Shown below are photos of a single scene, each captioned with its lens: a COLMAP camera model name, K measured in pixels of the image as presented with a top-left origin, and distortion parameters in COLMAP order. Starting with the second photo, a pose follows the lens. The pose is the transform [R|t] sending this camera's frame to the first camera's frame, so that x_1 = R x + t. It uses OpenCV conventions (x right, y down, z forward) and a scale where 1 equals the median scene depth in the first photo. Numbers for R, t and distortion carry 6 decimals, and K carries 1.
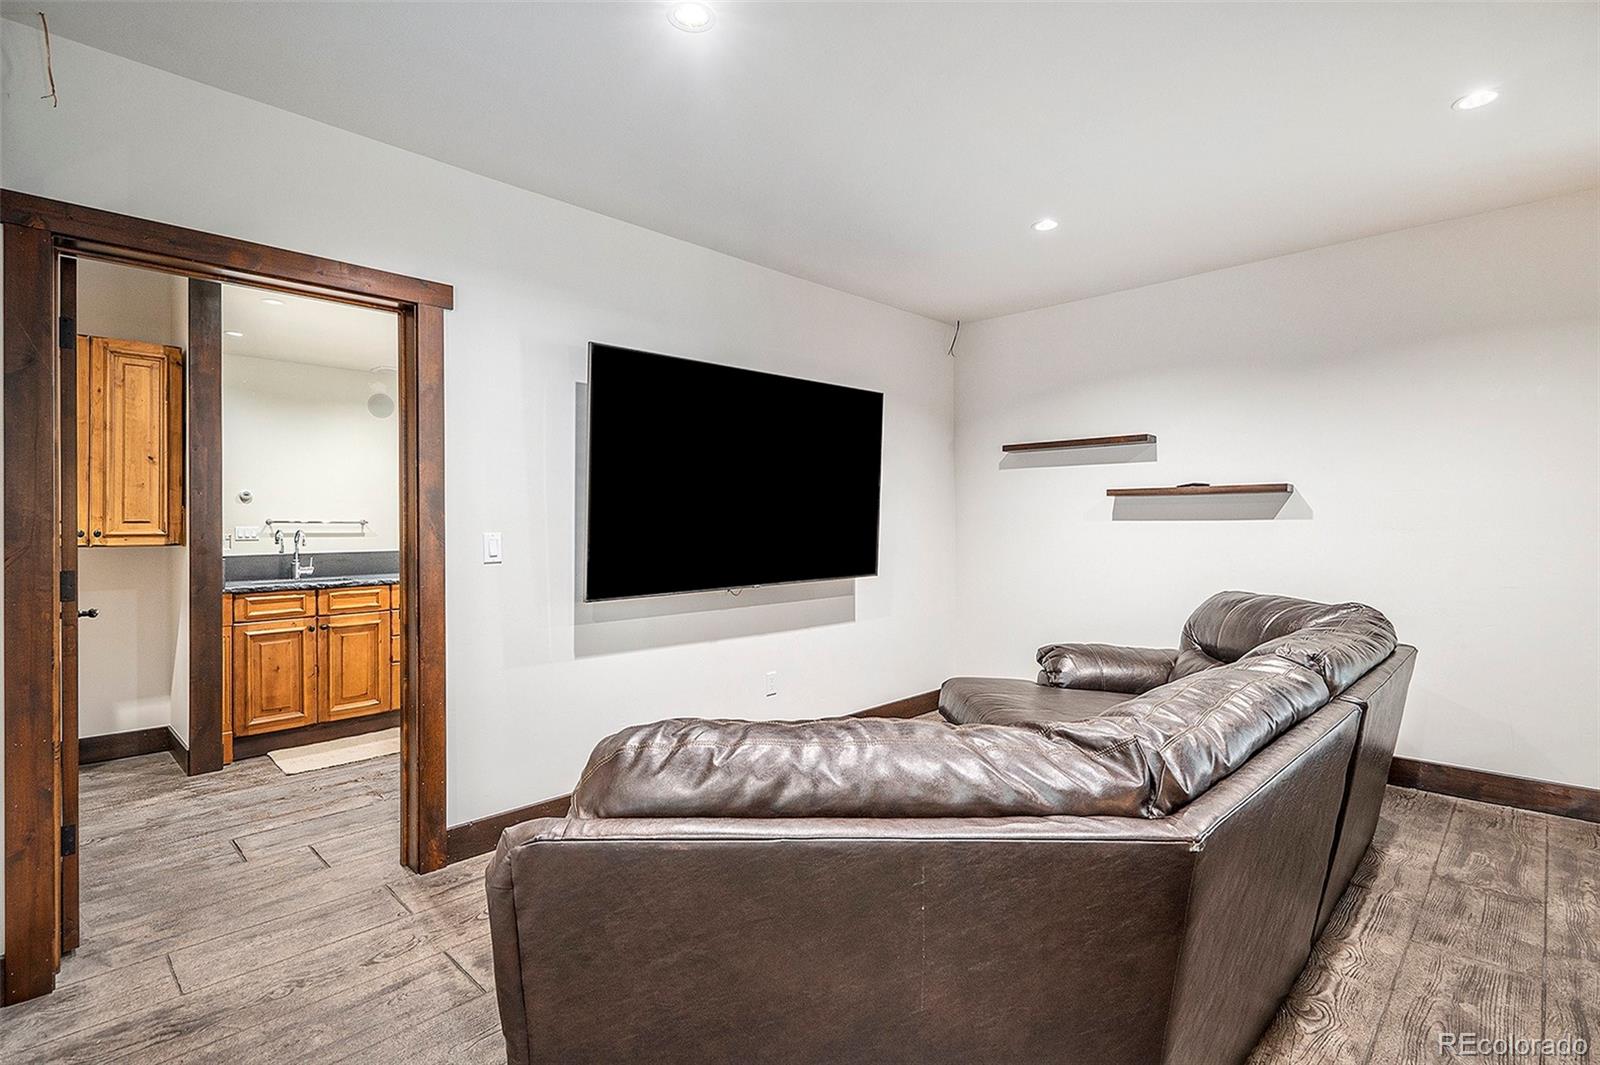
lens RADIAL K [[770.5, 0, 782.0], [0, 770.5, 511.5], [0, 0, 1]] dist [0.005909, -0.000786]
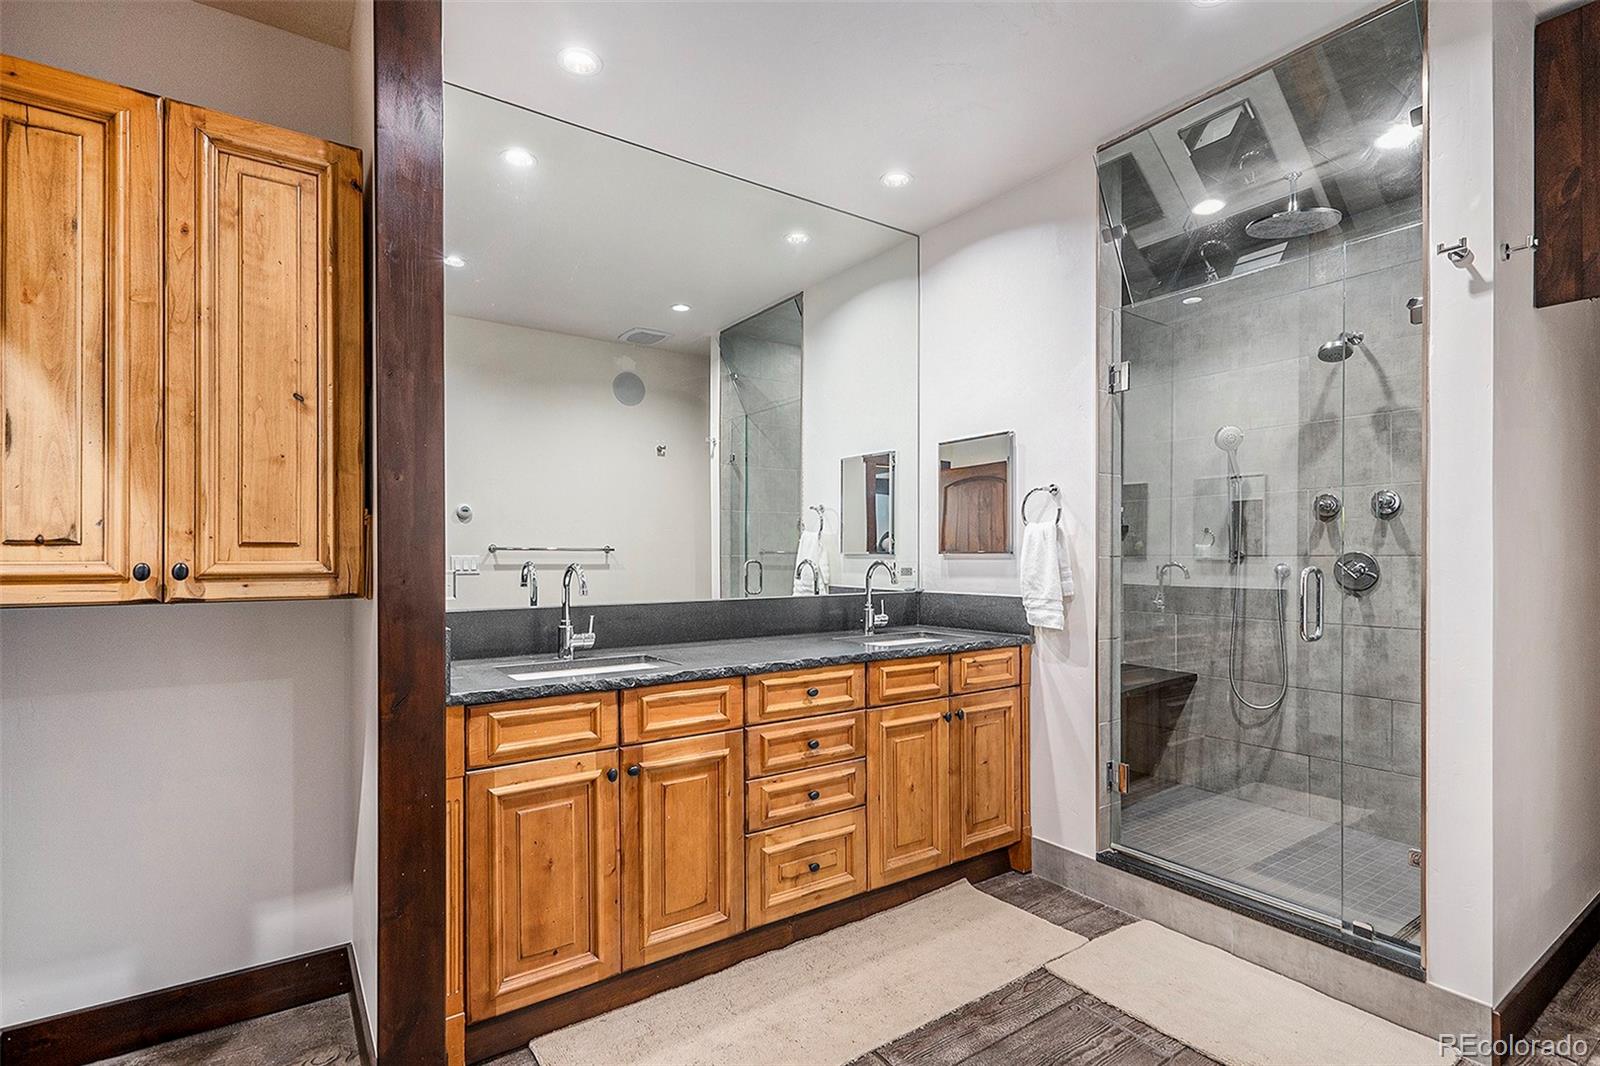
lens RADIAL K [[763.4, 0, 768.9], [0, 763.4, 551.9], [0, 0, 1]] dist [0.009076, -0.000588]
pose [[0.977595, 0.006319, -0.210400, -0.447111], [-0.003267, 0.999884, 0.014848, 0.010071], [0.210469, -0.013828, 0.977503, 0.606278]]
